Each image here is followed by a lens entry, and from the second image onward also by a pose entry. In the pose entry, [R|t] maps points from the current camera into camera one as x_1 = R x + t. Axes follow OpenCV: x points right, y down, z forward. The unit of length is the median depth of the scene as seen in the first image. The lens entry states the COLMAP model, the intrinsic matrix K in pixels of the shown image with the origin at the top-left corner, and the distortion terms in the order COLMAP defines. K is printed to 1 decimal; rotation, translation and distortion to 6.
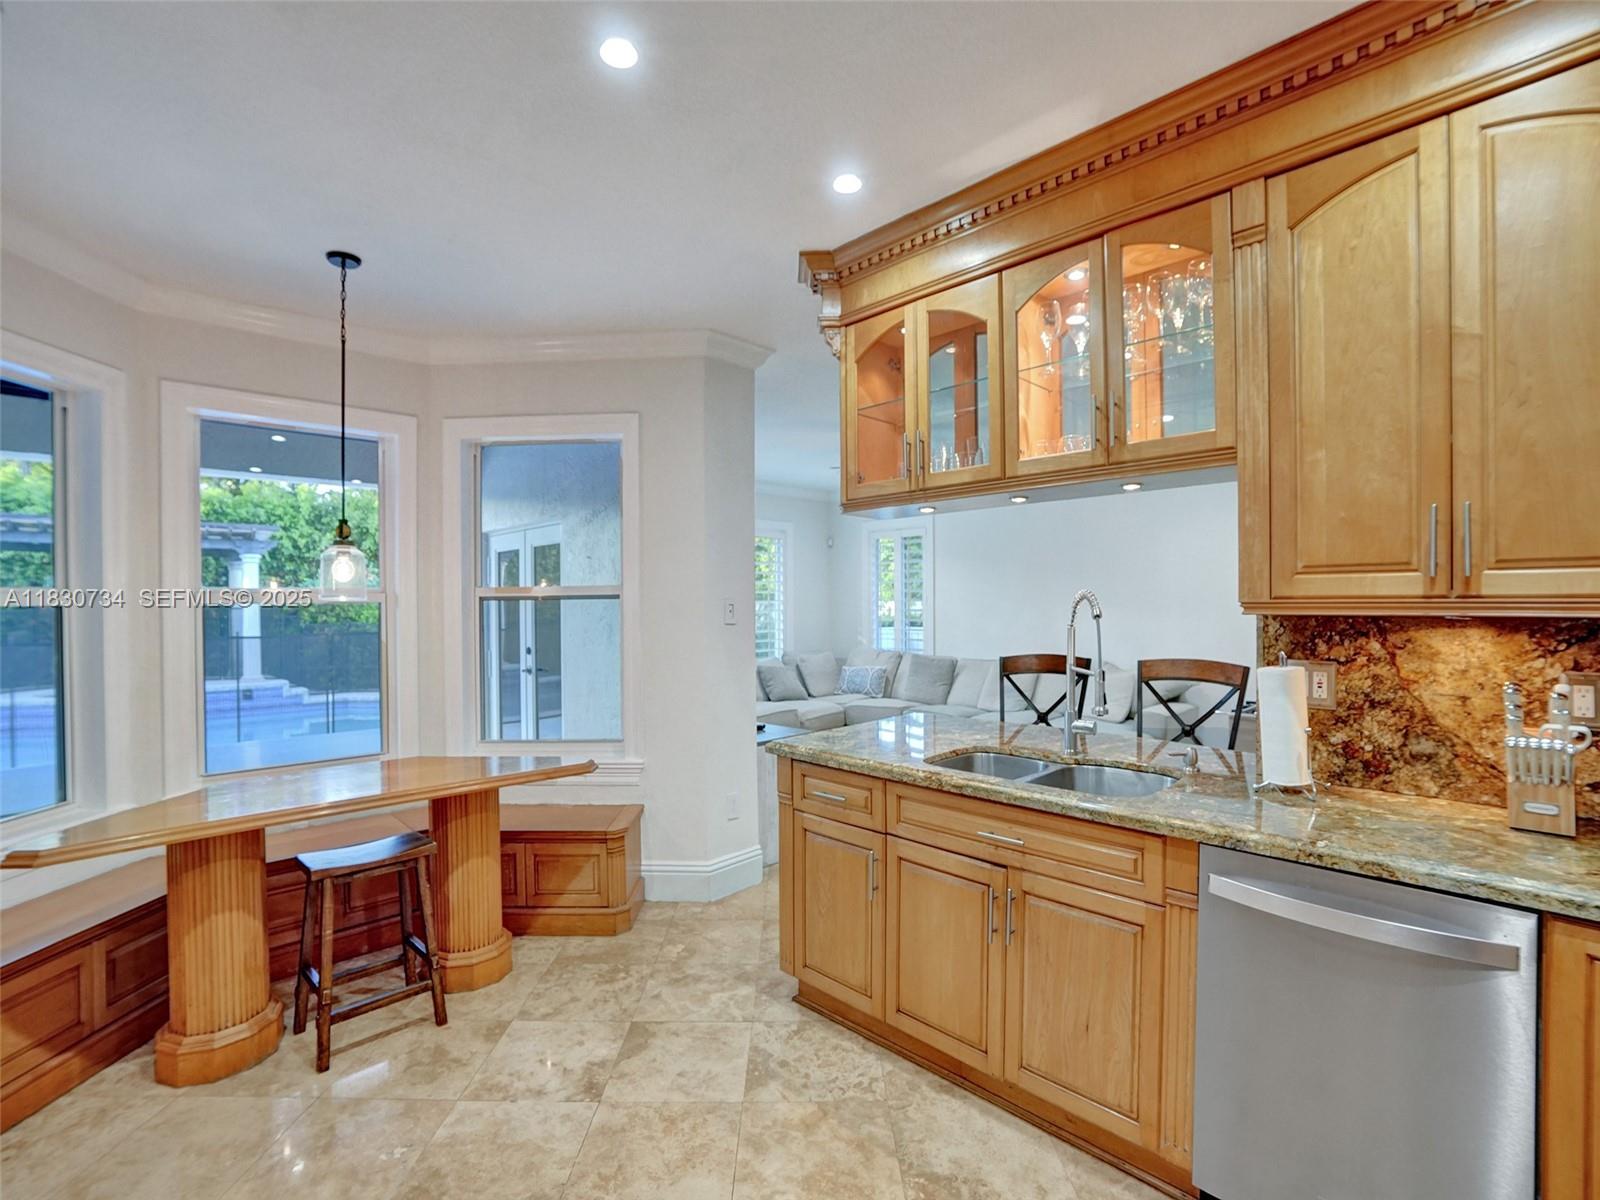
lens RADIAL K [[743.5, 0, 794.2], [0, 743.5, 601.4], [0, 0, 1]] dist [-0.069472, 0.029669]
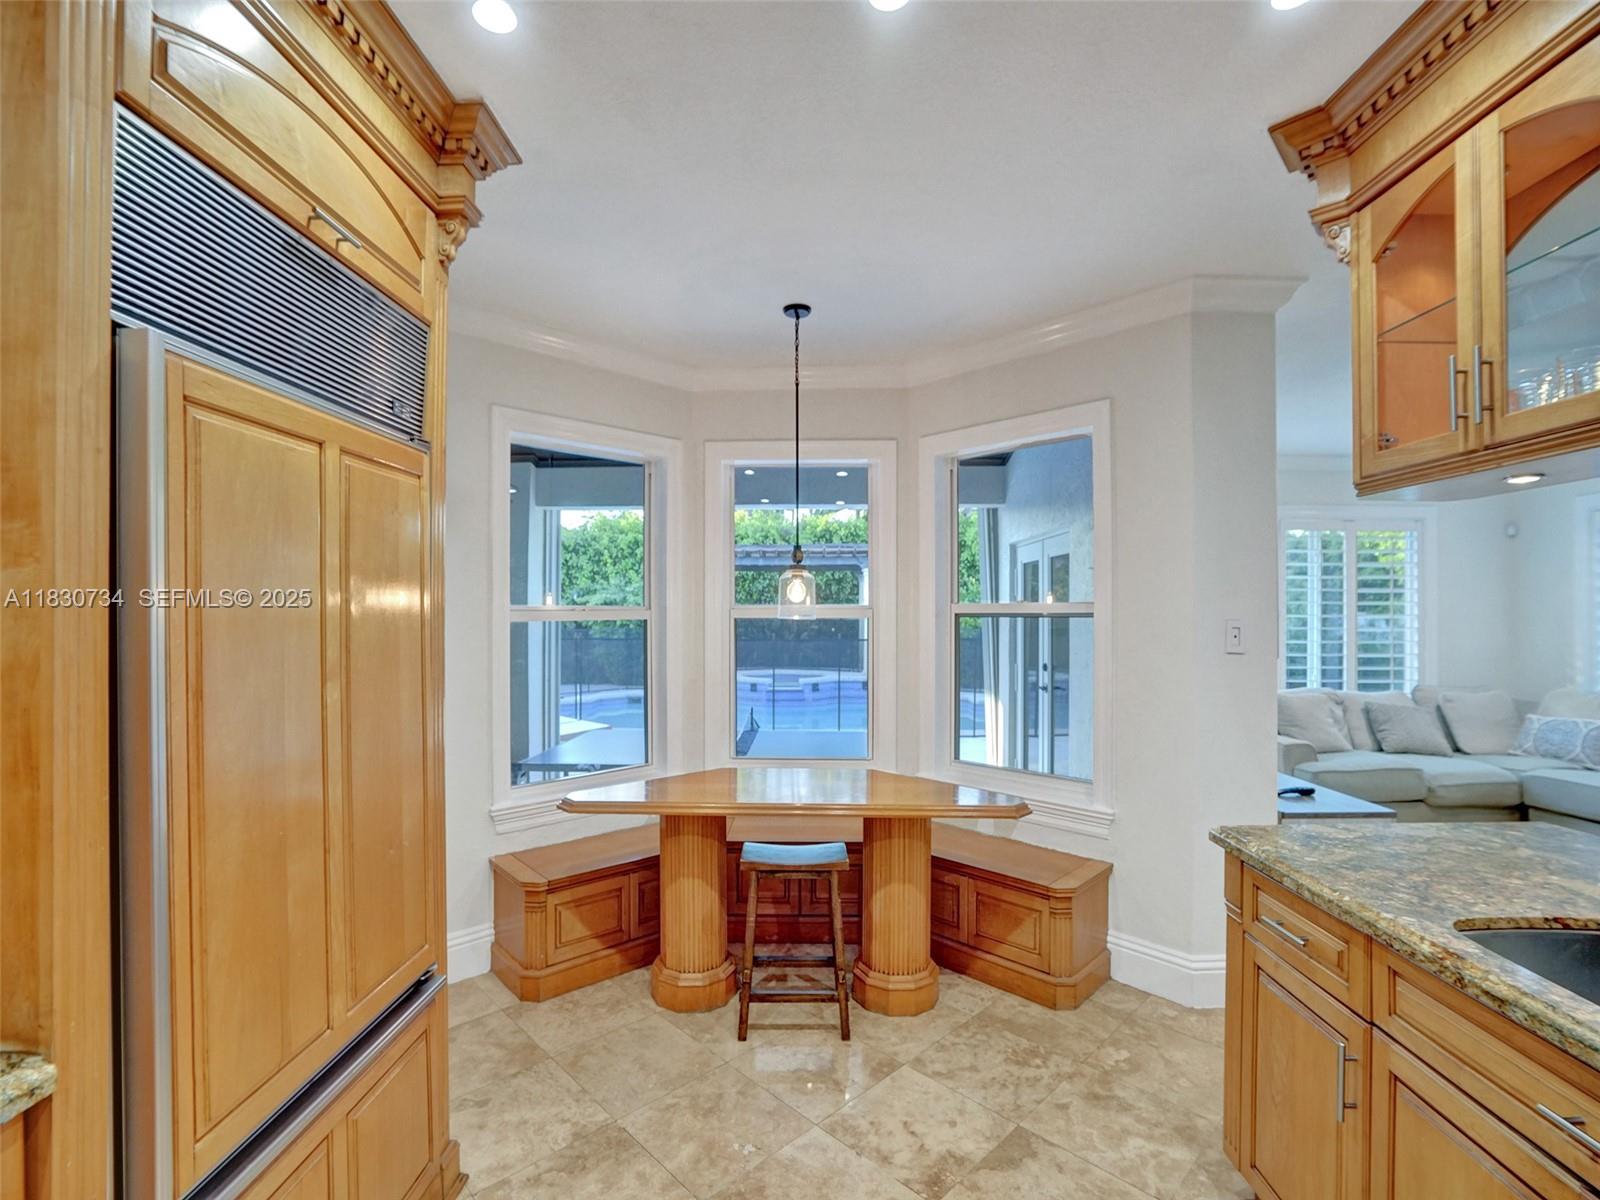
lens RADIAL K [[743.5, 0, 794.2], [0, 743.5, 601.4], [0, 0, 1]] dist [-0.069472, 0.029669]
pose [[0.699909, 0.000210, -0.714232, 0.186693], [-0.004925, 0.999978, -0.004531, -0.024283], [0.714215, 0.006689, 0.699894, 0.219682]]
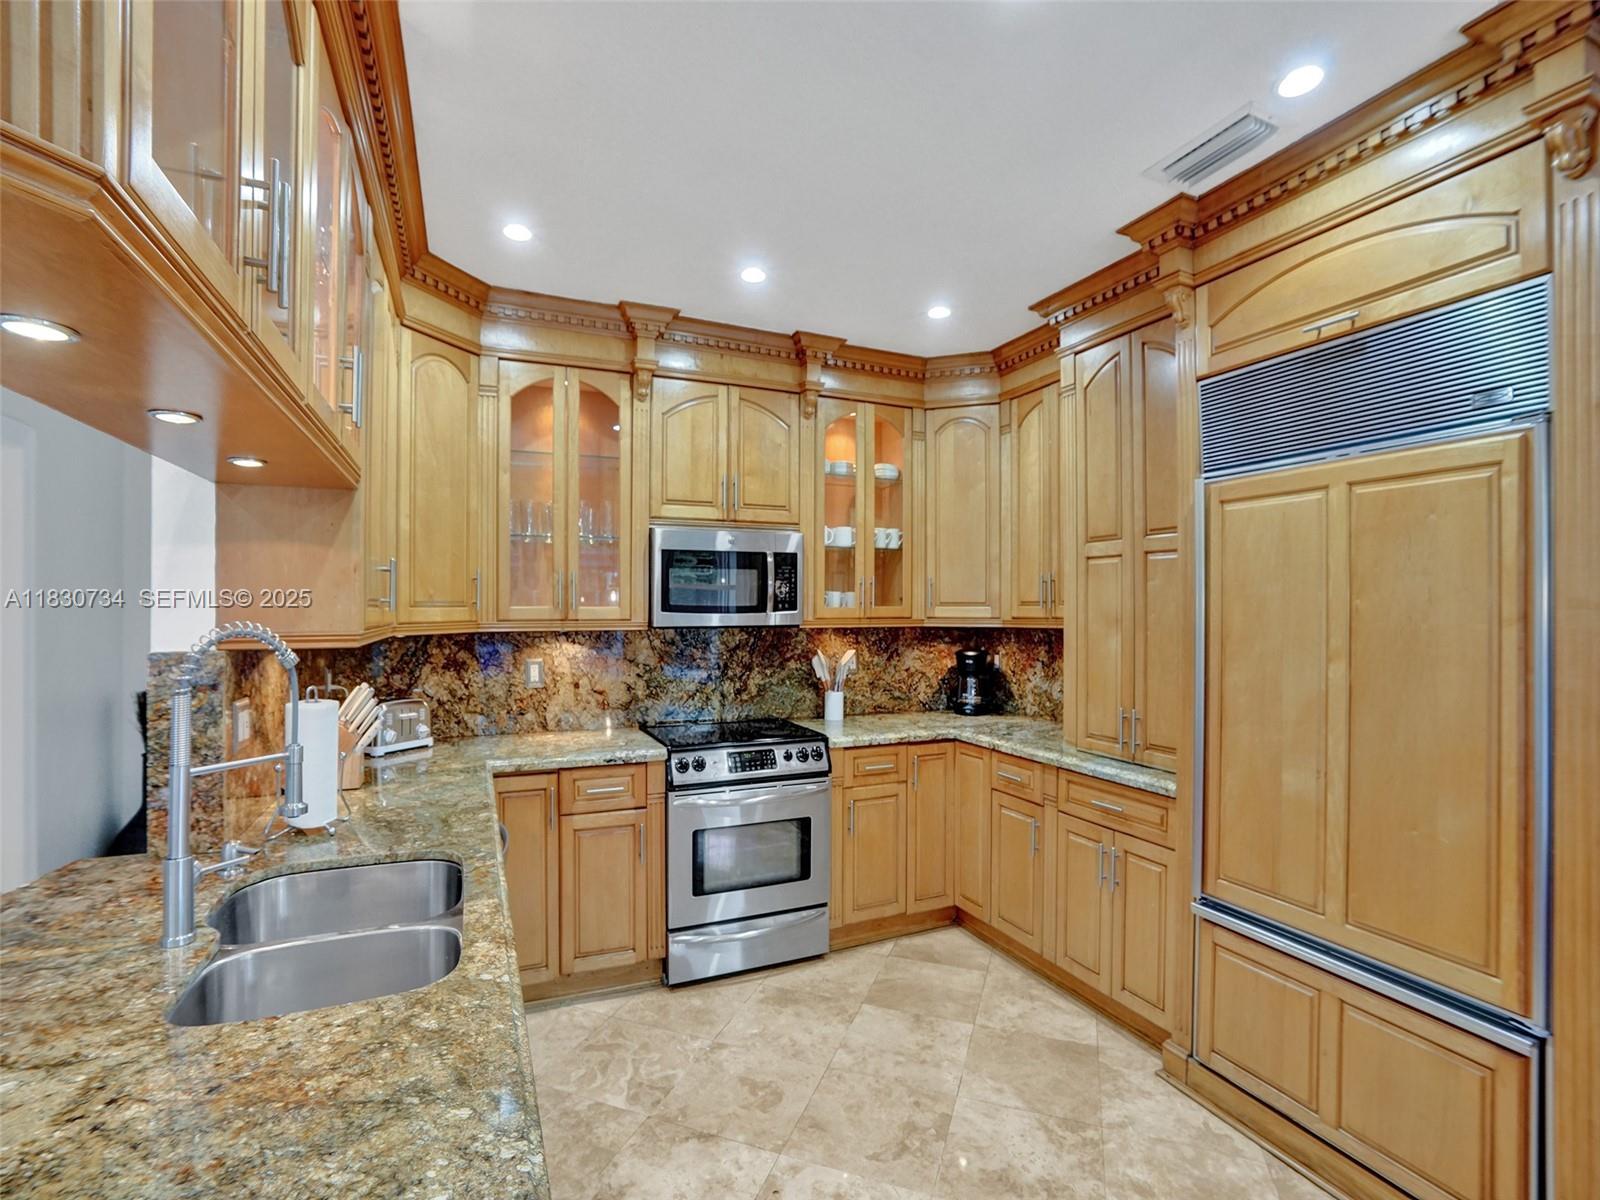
lens RADIAL K [[743.5, 0, 794.2], [0, 743.5, 601.4], [0, 0, 1]] dist [-0.069472, 0.029669]
pose [[-0.936165, 0.007072, 0.351490, -0.185220], [0.004072, 0.999949, -0.009272, -0.022615], [-0.351538, -0.007249, -0.936146, 1.202397]]
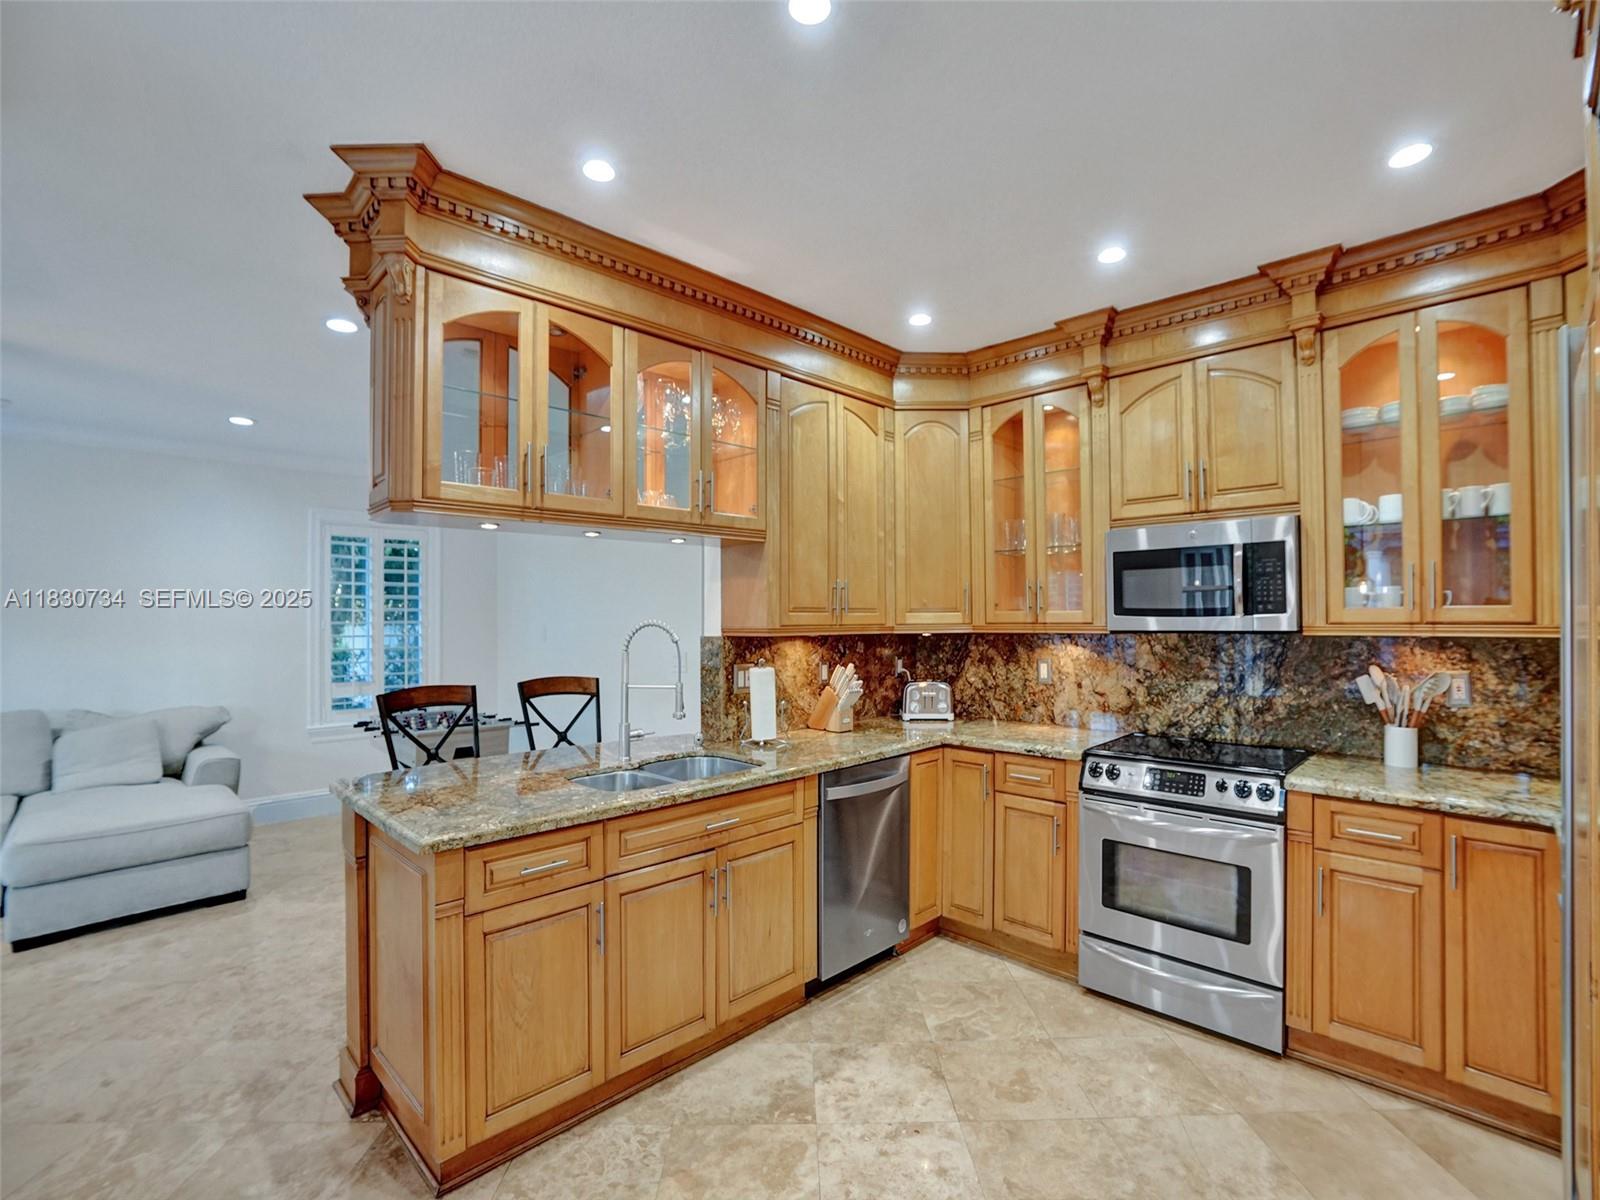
lens RADIAL K [[742.9, 0, 799.4], [0, 742.9, 607.3], [0, 0, 1]] dist [-0.067457, 0.032012]
pose [[-0.014948, 0.020540, 0.999677, -0.725238], [0.003966, 0.999782, -0.020483, -0.008478], [-0.999880, 0.003659, -0.015027, 0.676250]]
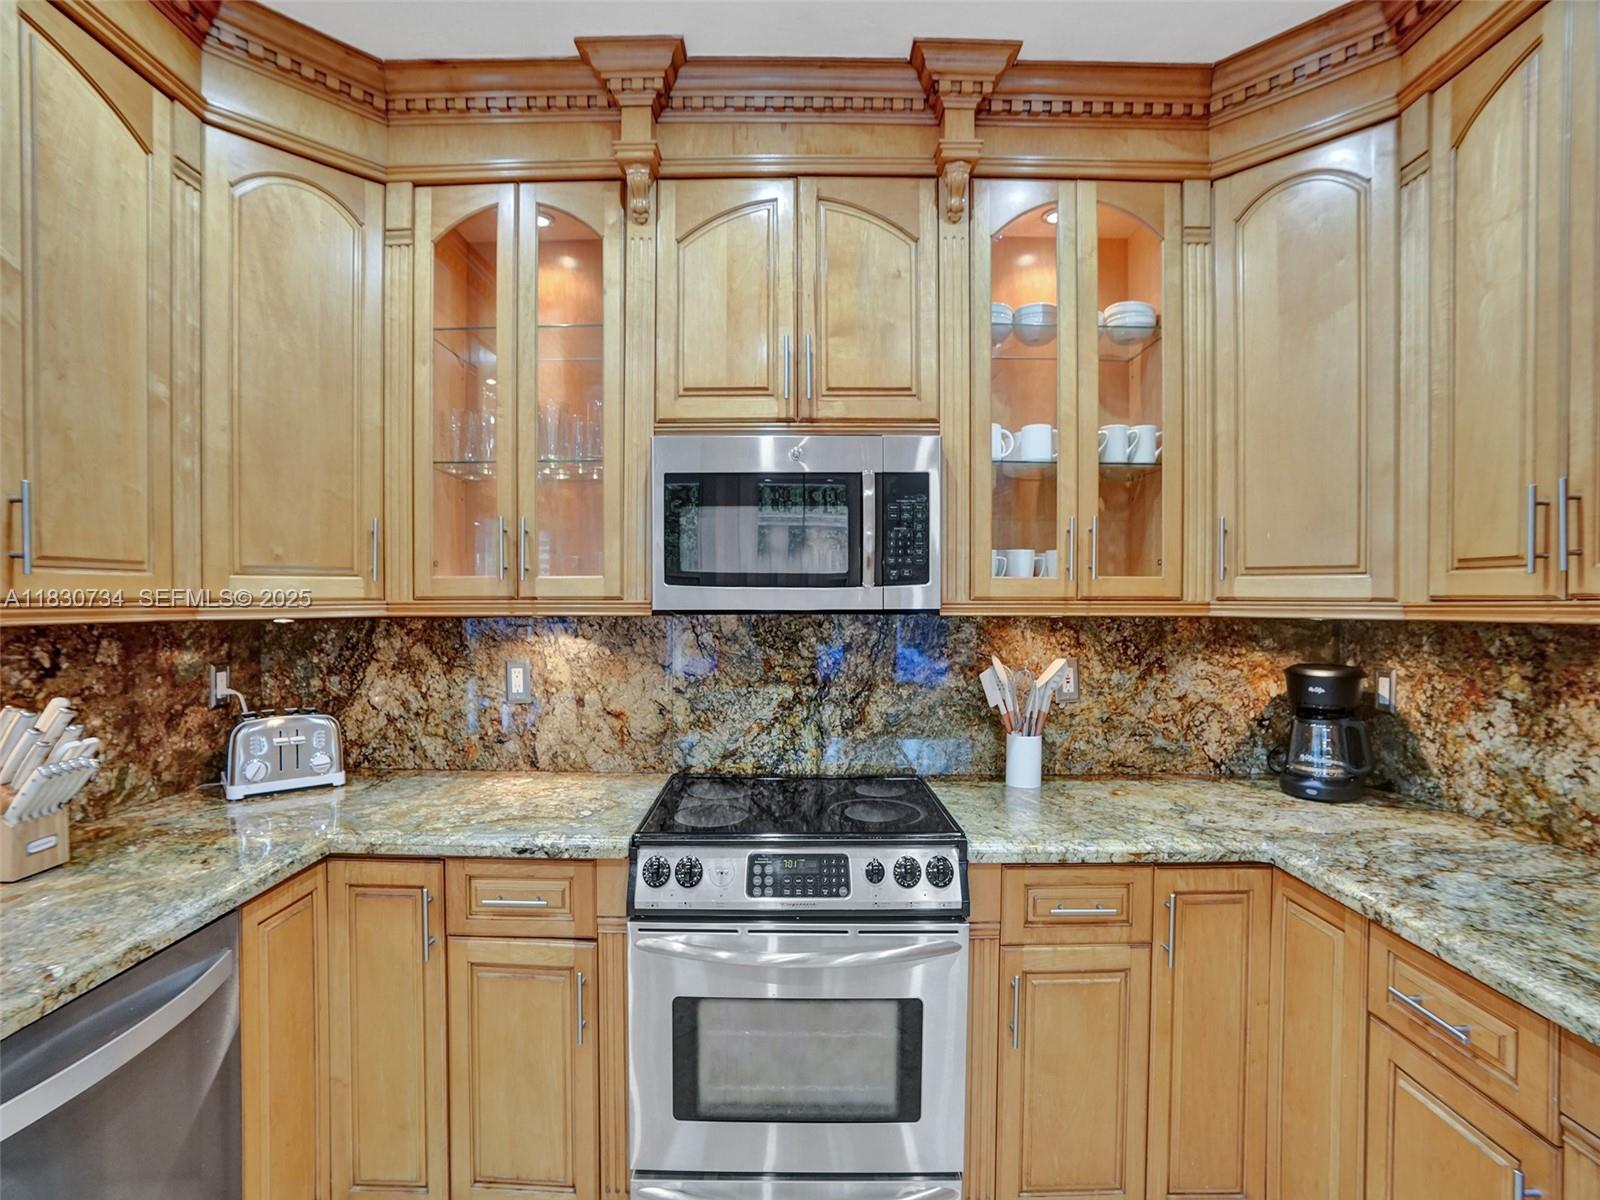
lens RADIAL K [[737.3, 0, 790.0], [0, 737.3, 607.3], [0, 0, 1]] dist [-0.066380, 0.025396]
pose [[-0.712024, -0.004337, 0.702141, -0.116563], [0.002389, 0.999960, 0.008600, -0.002171], [-0.702151, 0.007801, -0.711986, 0.555918]]
